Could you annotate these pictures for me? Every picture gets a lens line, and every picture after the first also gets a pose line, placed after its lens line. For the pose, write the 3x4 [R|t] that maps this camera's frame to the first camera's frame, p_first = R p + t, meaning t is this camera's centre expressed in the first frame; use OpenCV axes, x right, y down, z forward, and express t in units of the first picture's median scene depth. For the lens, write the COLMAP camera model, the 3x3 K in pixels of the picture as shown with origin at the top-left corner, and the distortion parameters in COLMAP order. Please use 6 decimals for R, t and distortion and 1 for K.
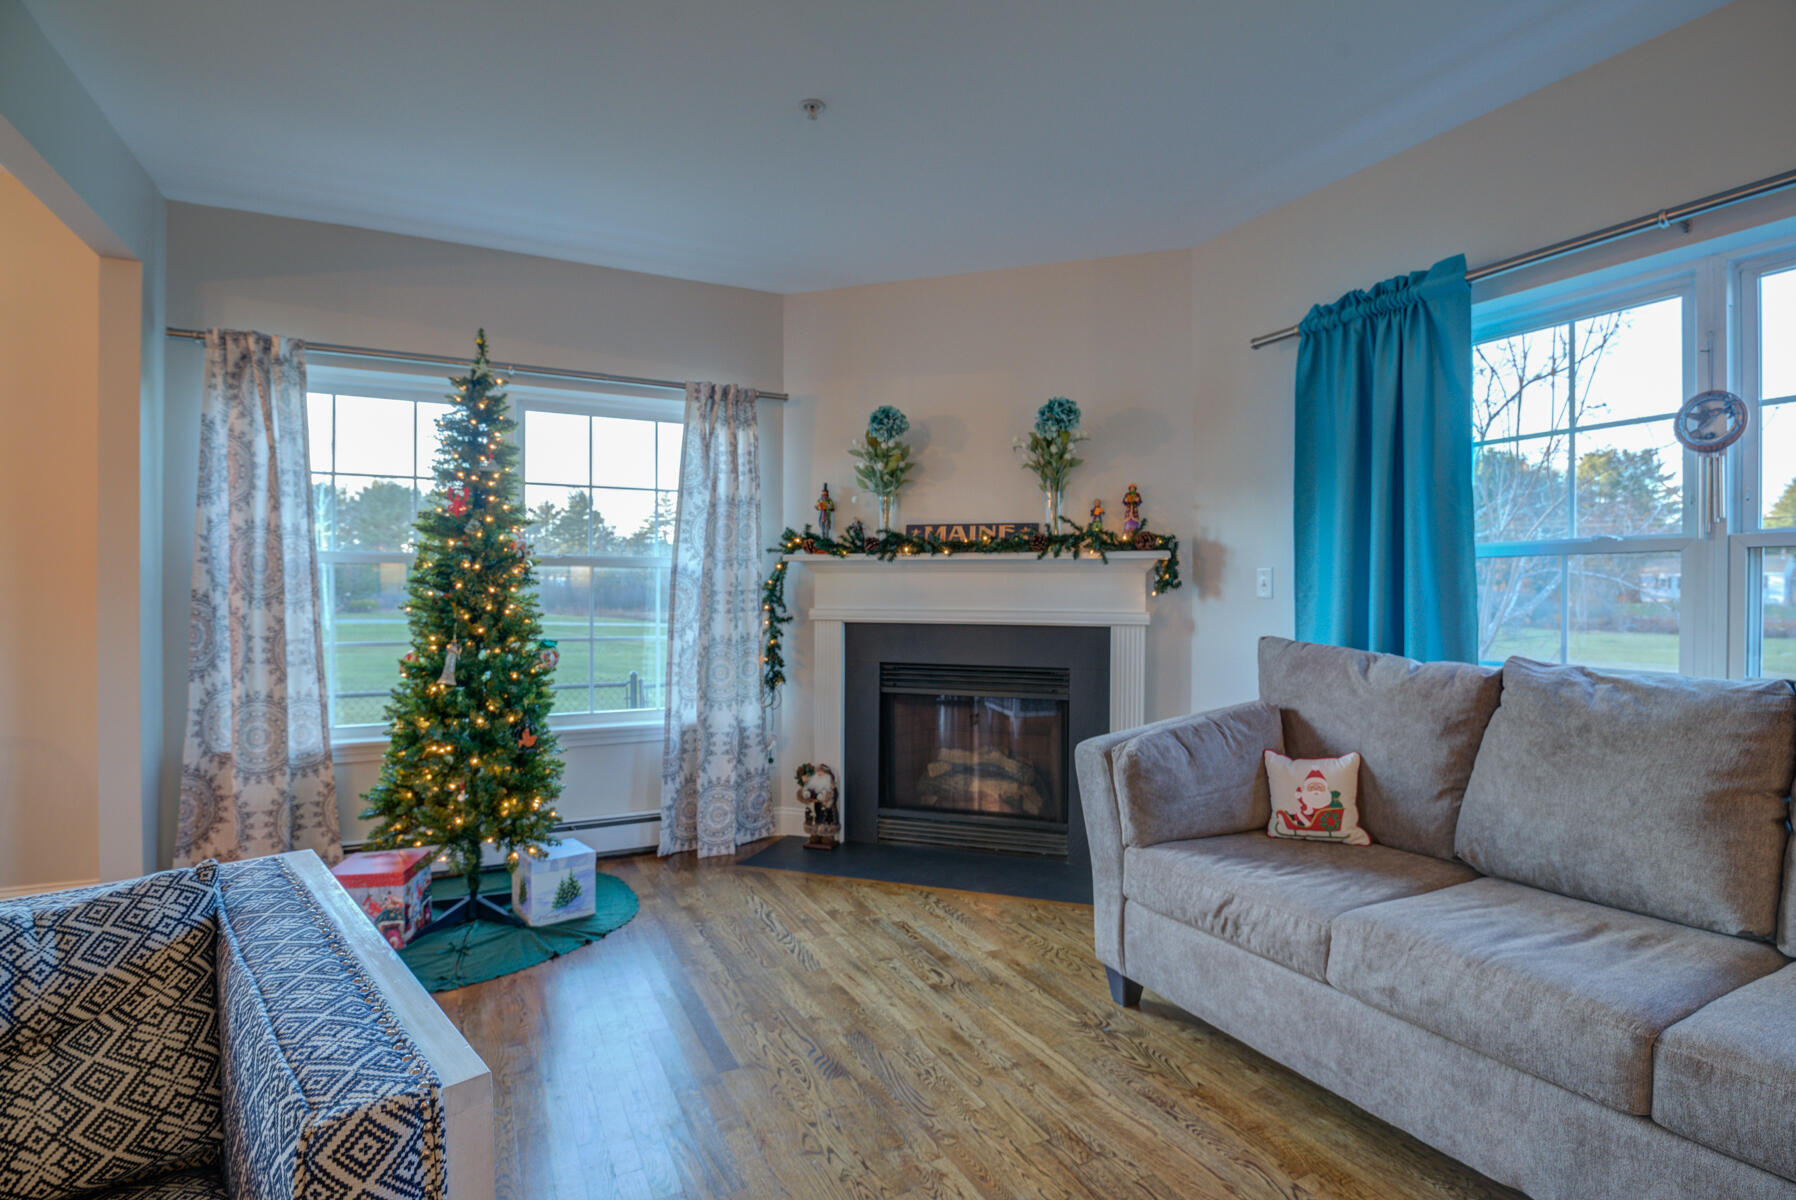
lens RADIAL K [[857.9, 0, 898.0], [0, 857.9, 600.0], [0, 0, 1]] dist [-0.036779, -0.000313]
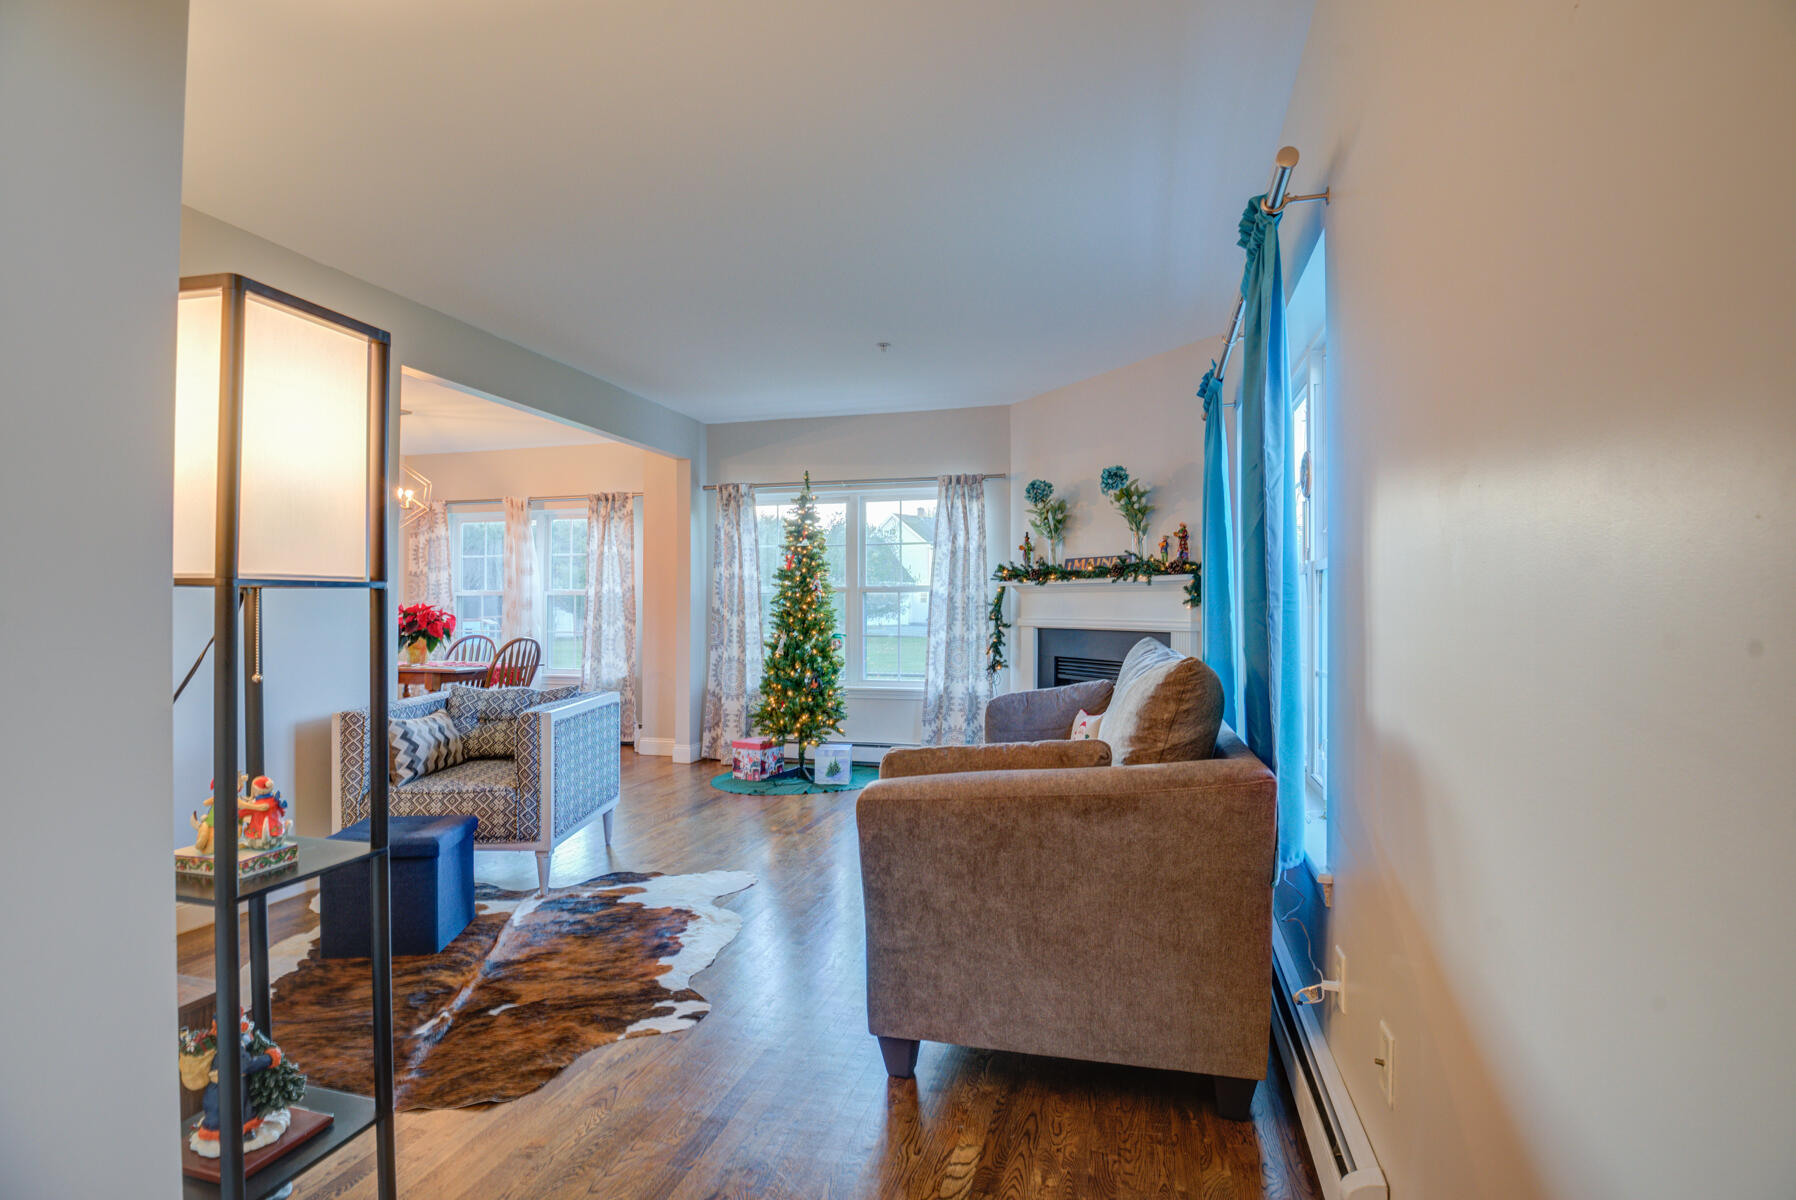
lens RADIAL K [[857.9, 0, 898.0], [0, 857.9, 600.0], [0, 0, 1]] dist [-0.036779, -0.000313]
pose [[0.736601, -0.009910, -0.676255, 0.812342], [-0.000703, 0.999881, -0.015418, 0.001797], [0.676328, 0.011832, 0.736506, -0.239657]]
